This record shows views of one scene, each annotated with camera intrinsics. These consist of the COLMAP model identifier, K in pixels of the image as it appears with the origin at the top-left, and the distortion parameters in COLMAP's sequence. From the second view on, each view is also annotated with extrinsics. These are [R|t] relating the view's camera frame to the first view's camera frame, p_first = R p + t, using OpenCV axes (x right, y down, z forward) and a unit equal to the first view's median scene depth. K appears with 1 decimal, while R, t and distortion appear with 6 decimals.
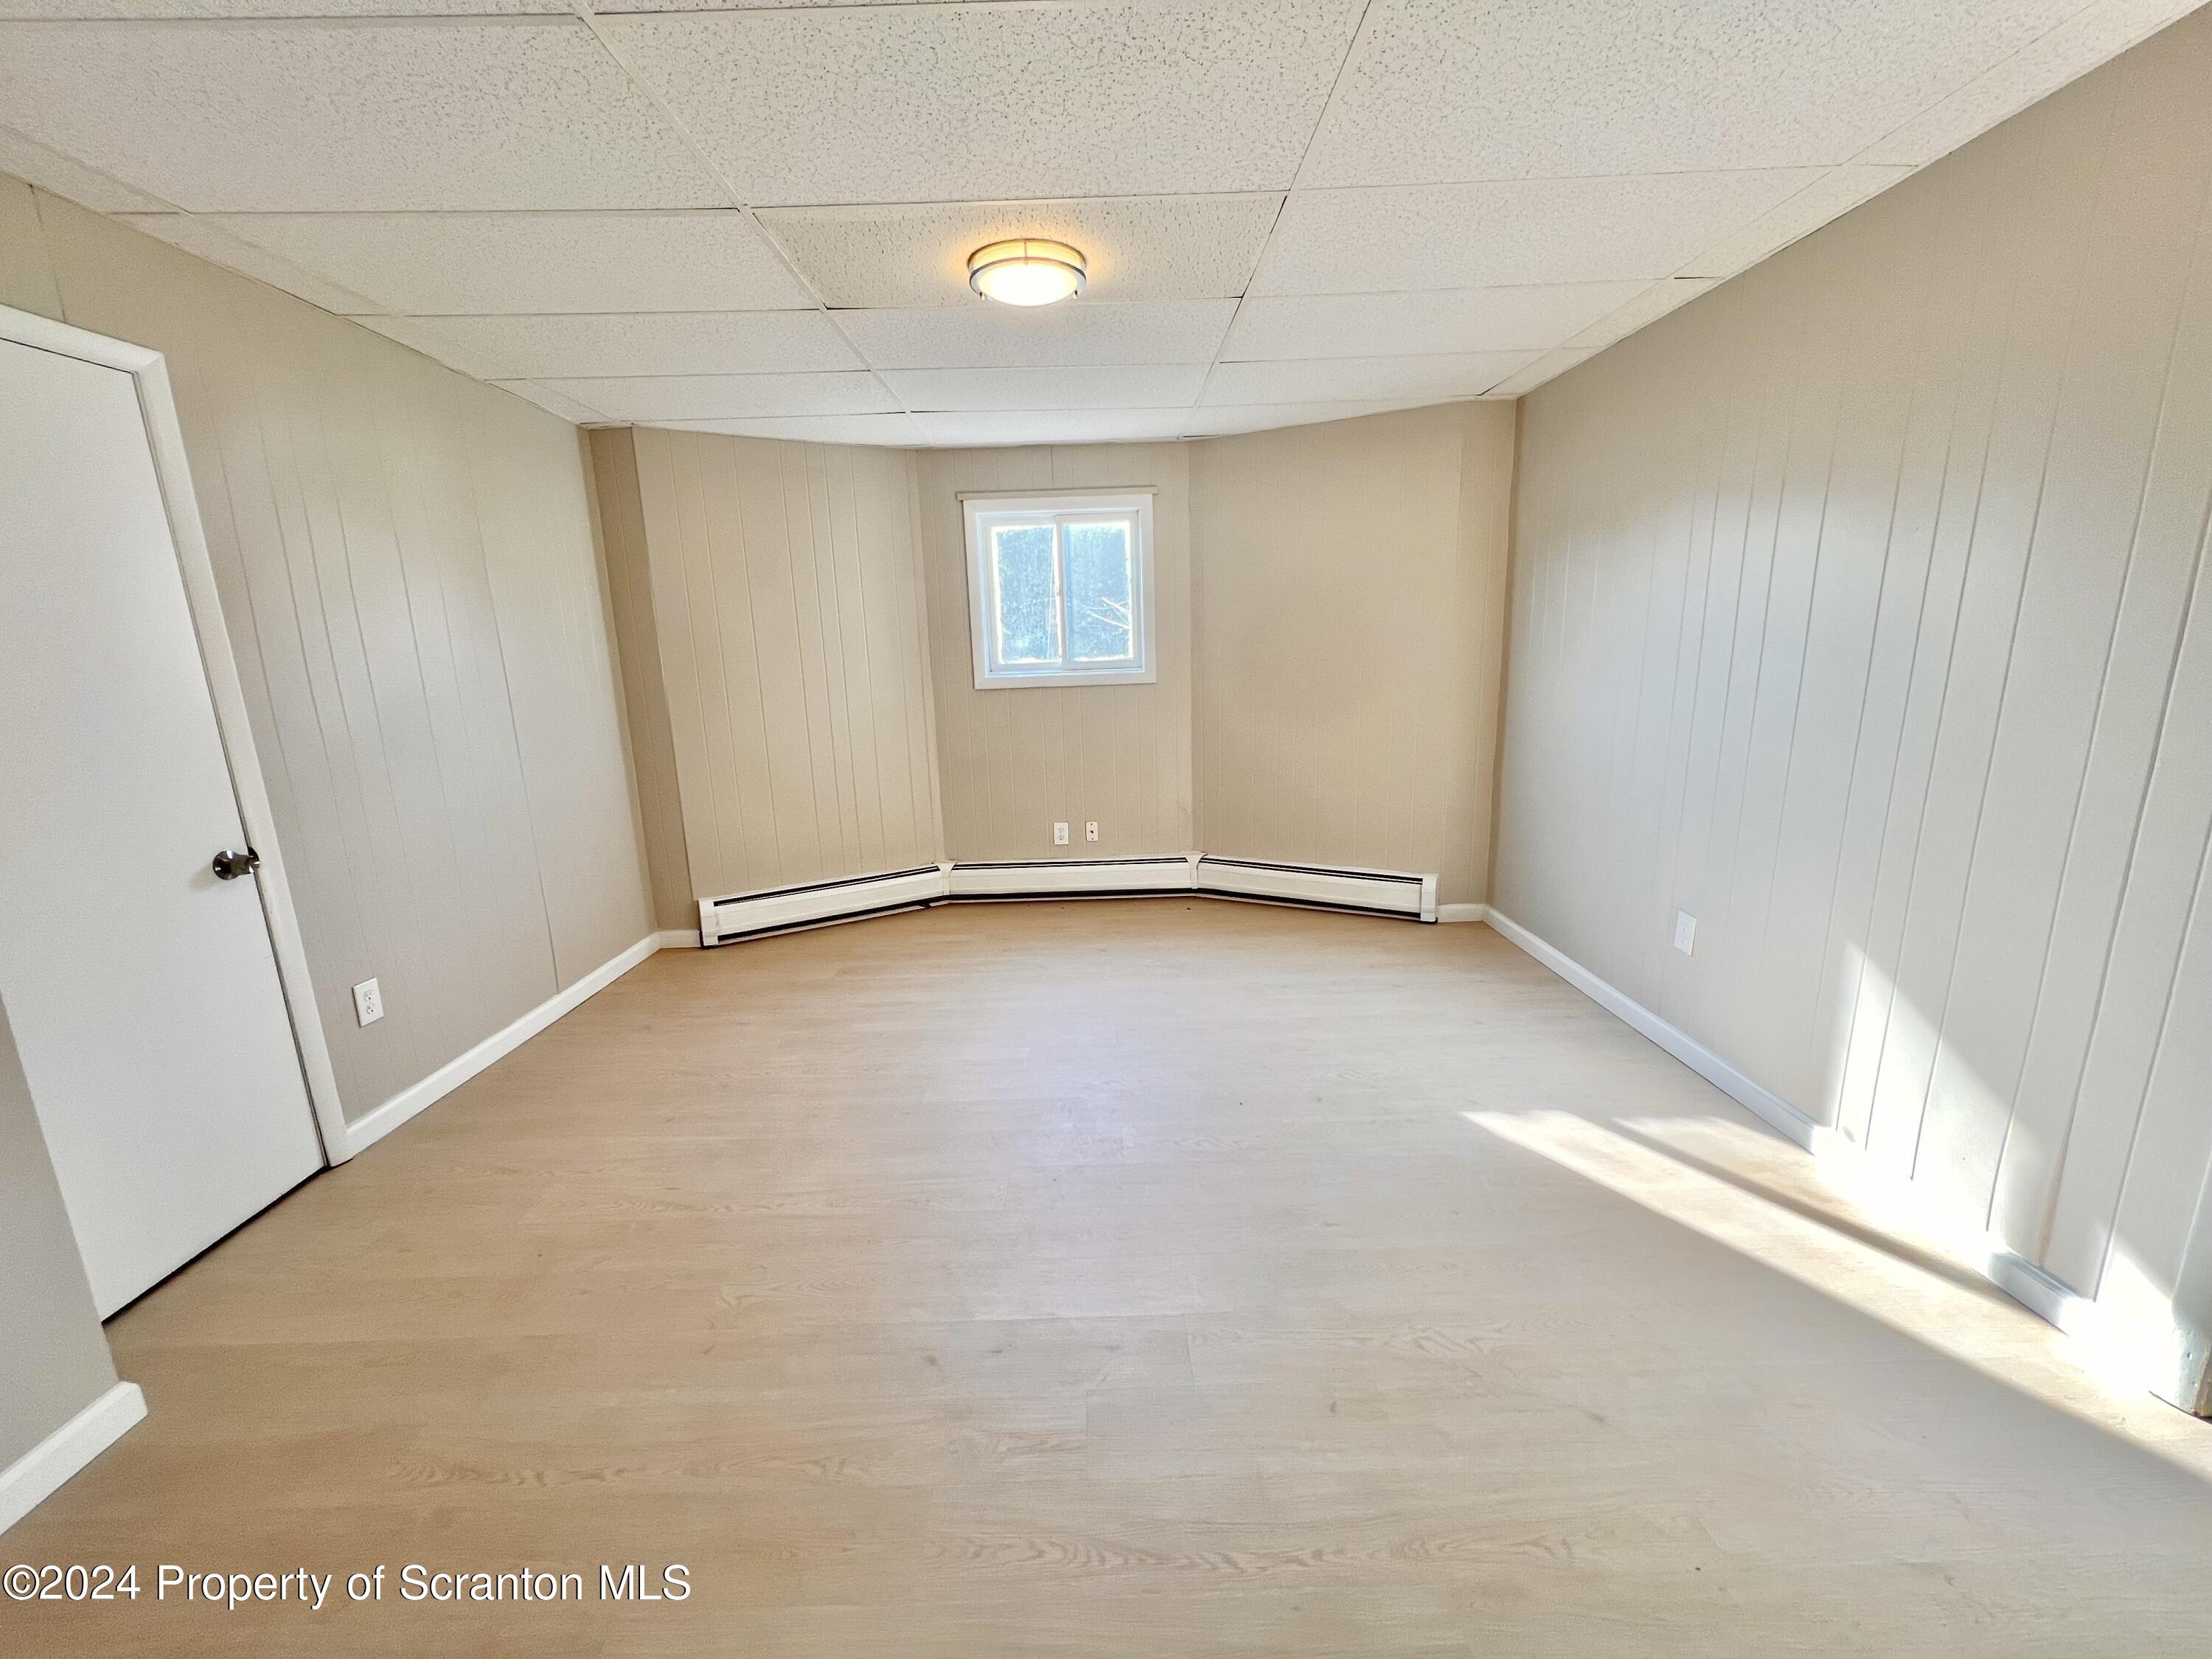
lens RADIAL K [[881.8, 0, 1097.2], [0, 881.8, 826.2], [0, 0, 1]] dist [0.000879, -0.000195]
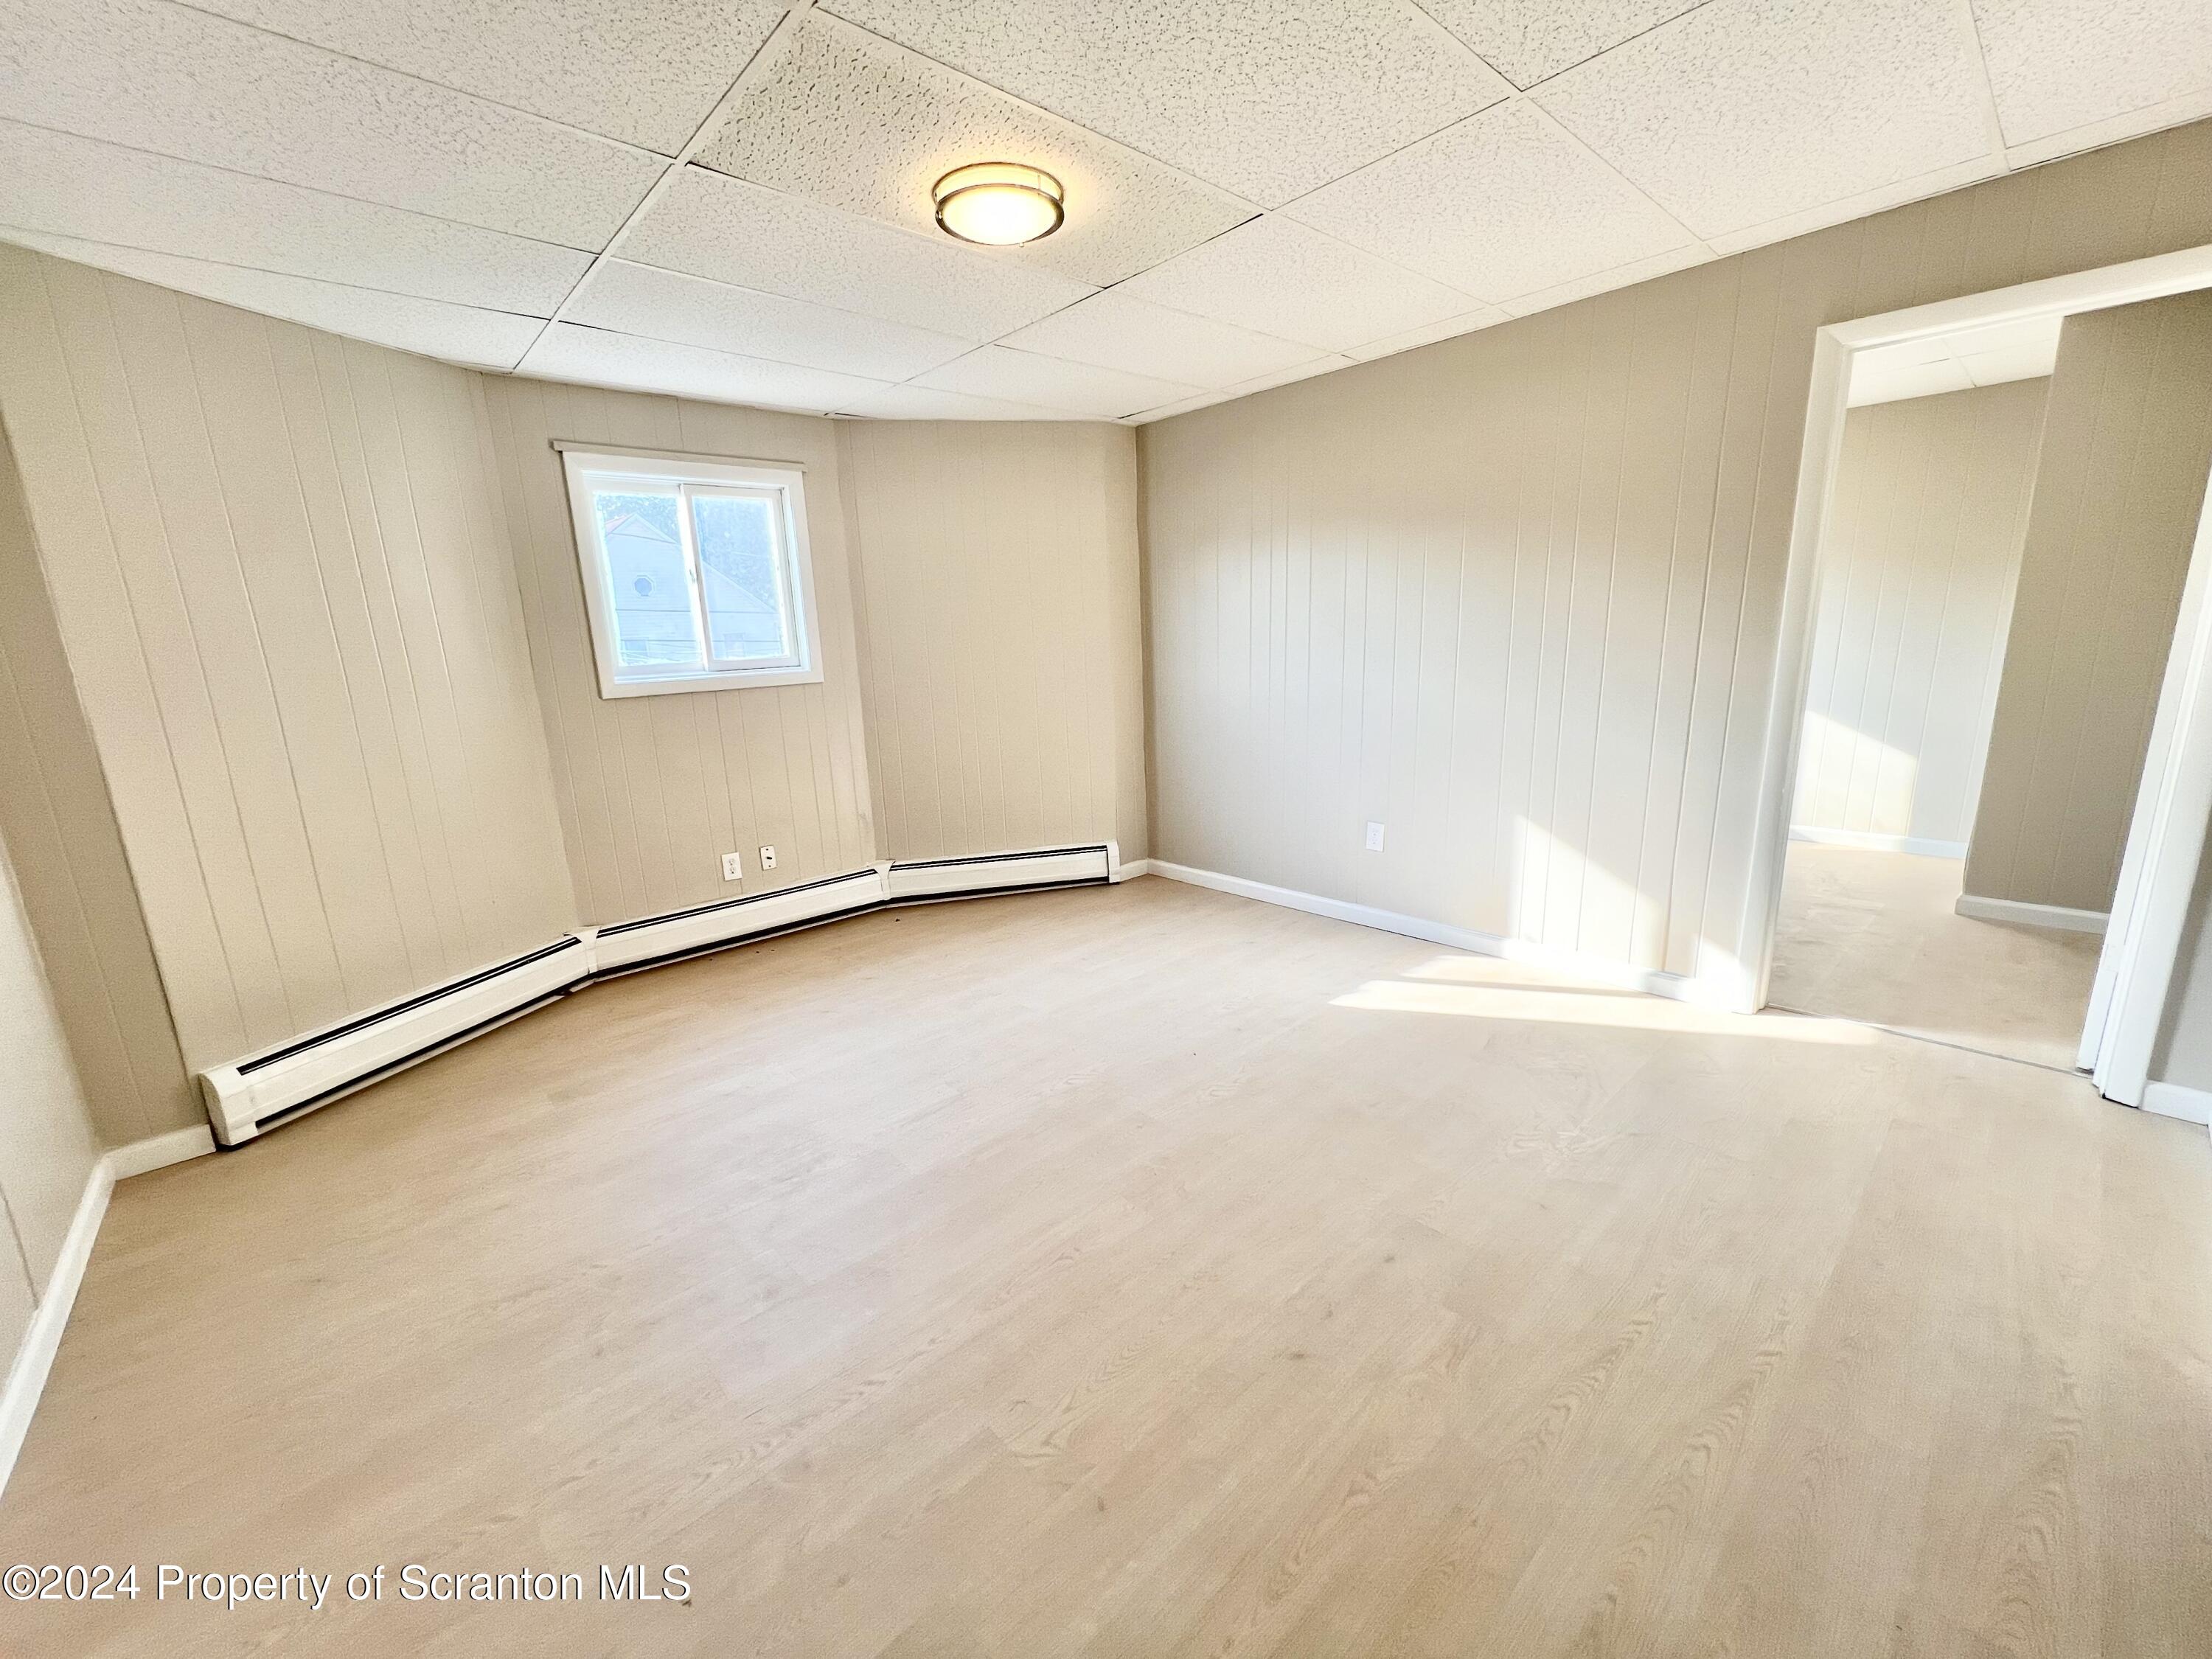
lens RADIAL K [[879.6, 0, 1105.1], [0, 879.6, 826.4], [0, 0, 1]] dist [0.003383, 0.000015]
pose [[0.747359, -0.142484, 0.648962, -0.357302], [0.152657, 0.987429, 0.040995, -0.010452], [-0.646645, 0.068431, 0.759715, 0.154286]]
